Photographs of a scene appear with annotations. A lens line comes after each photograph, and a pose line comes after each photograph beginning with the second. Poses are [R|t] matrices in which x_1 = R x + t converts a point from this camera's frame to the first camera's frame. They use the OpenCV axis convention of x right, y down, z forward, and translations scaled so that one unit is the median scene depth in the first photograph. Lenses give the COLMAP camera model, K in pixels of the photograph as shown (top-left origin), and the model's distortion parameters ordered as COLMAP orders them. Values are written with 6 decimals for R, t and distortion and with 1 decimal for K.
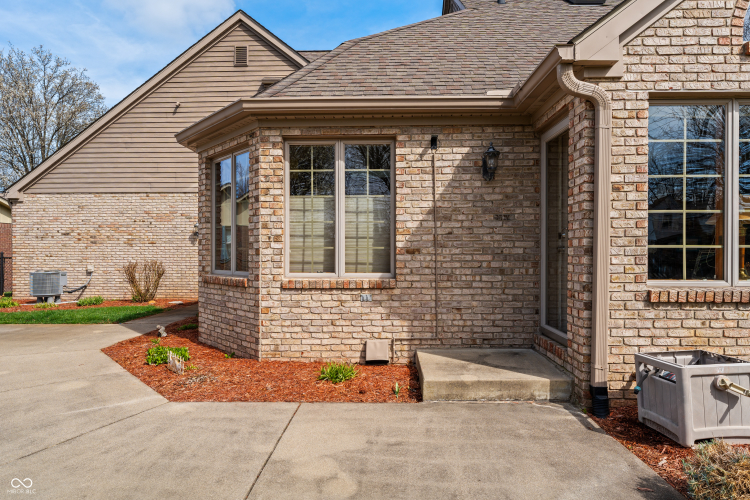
lens RADIAL K [[454.0, 0, 379.2], [0, 454.0, 258.8], [0, 0, 1]] dist [0.002429, -0.002184]
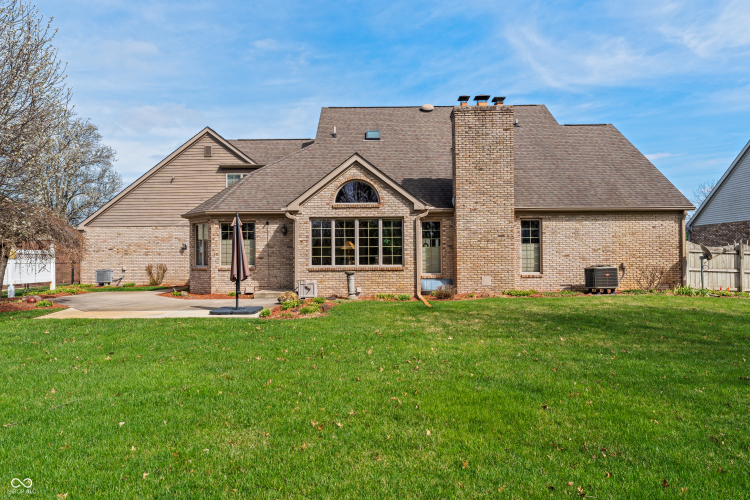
lens RADIAL K [[509.6, 0, 379.7], [0, 509.6, 250.6], [0, 0, 1]] dist [0.006356, 0.004181]
pose [[0.999832, -0.008893, 0.016028, 0.763922], [0.009291, 0.999646, -0.024949, 0.025164], [-0.015800, 0.025093, 0.999560, -2.296950]]
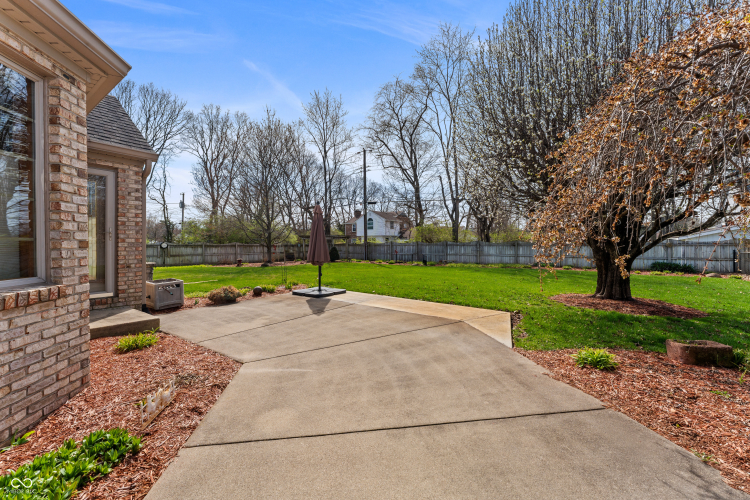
lens RADIAL K [[302.9, 0, 377.8], [0, 302.9, 245.0], [0, 0, 1]] dist [-0.000700, 0.000146]
pose [[-0.829859, 0.001326, 0.557971, -0.879873], [0.010919, 0.999844, 0.013863, -0.014429], [-0.557866, 0.017597, -0.829745, 1.056867]]
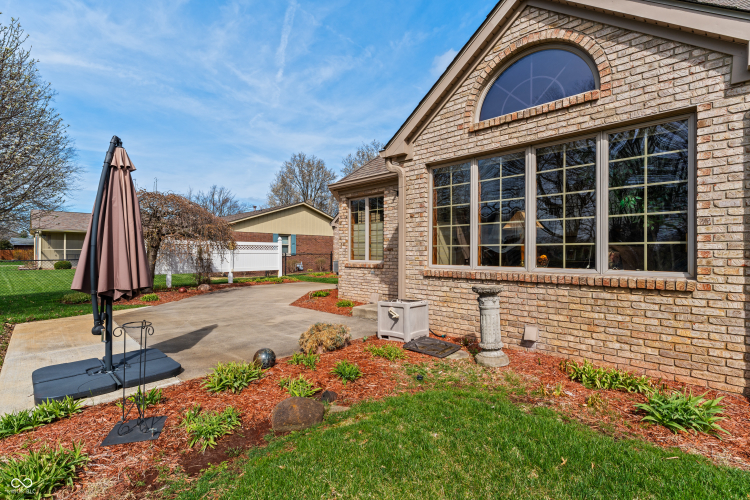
lens RADIAL K [[343.7, 0, 372.2], [0, 343.7, 254.1], [0, 0, 1]] dist [-0.002650, 0.000132]
pose [[0.730455, 0.003622, -0.682951, 0.949929], [-0.008577, 0.999956, -0.003871, 0.008876], [0.682906, 0.008686, 0.730454, -0.123664]]
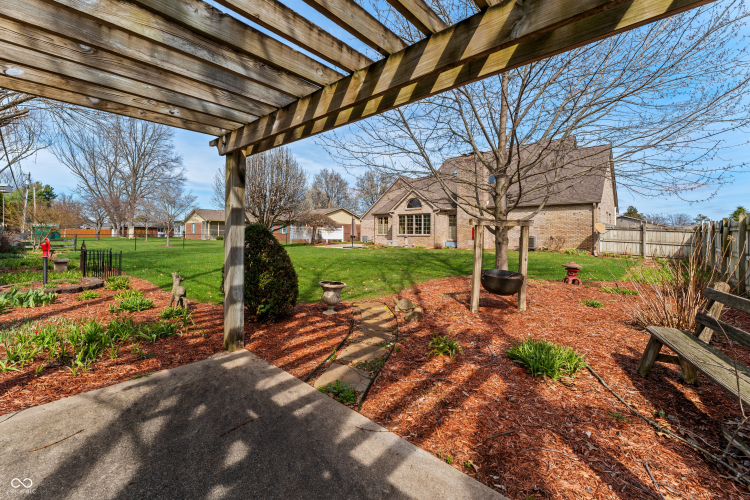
lens RADIAL K [[302.9, 0, 376.4], [0, 302.9, 246.1], [0, 0, 1]] dist [-0.000700, 0.000146]
pose [[0.763135, 0.030044, -0.645540, 3.019709], [-0.012723, 0.999424, 0.031473, 0.075850], [0.646114, -0.015805, 0.763077, -2.883128]]
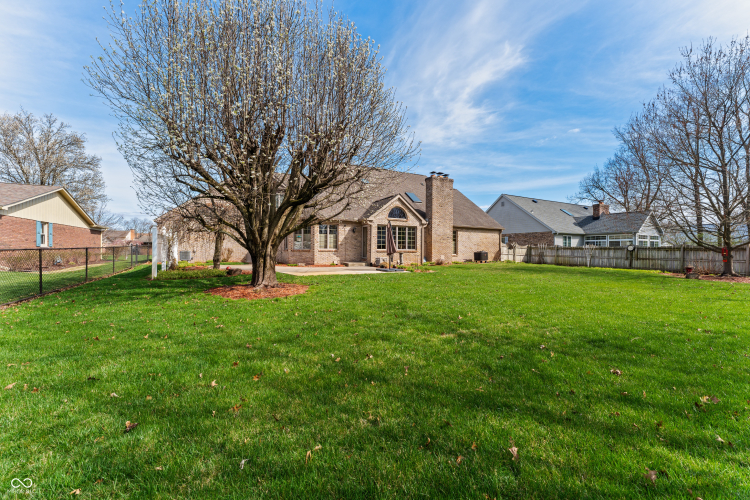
lens RADIAL K [[302.9, 0, 377.5], [0, 302.9, 249.1], [0, 0, 1]] dist [-0.000700, 0.000146]
pose [[0.872895, 0.007219, 0.487855, -1.265912], [-0.001571, 0.999927, -0.011986, 0.074705], [-0.487906, 0.009696, 0.872842, -2.314798]]
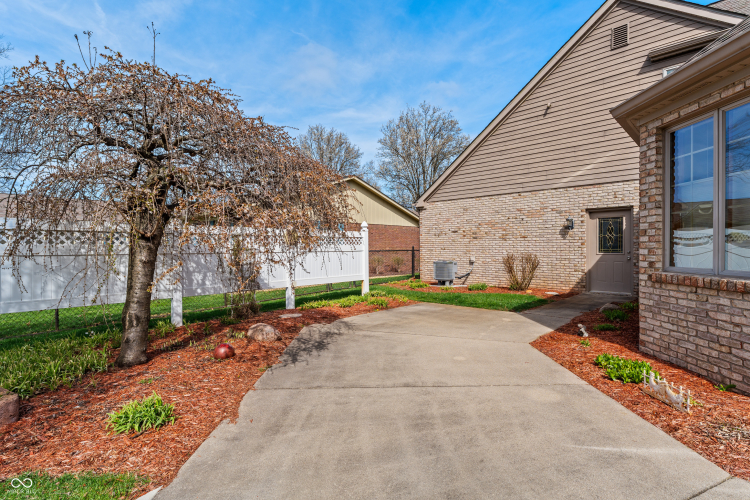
lens RADIAL K [[369.1, 0, 371.4], [0, 369.1, 251.7], [0, 0, 1]] dist [-0.000195, -0.000304]
pose [[0.730576, 0.002974, -0.682825, -0.340444], [-0.001279, 0.999995, 0.002988, -0.003387], [0.682830, -0.001309, 0.730576, 0.190611]]
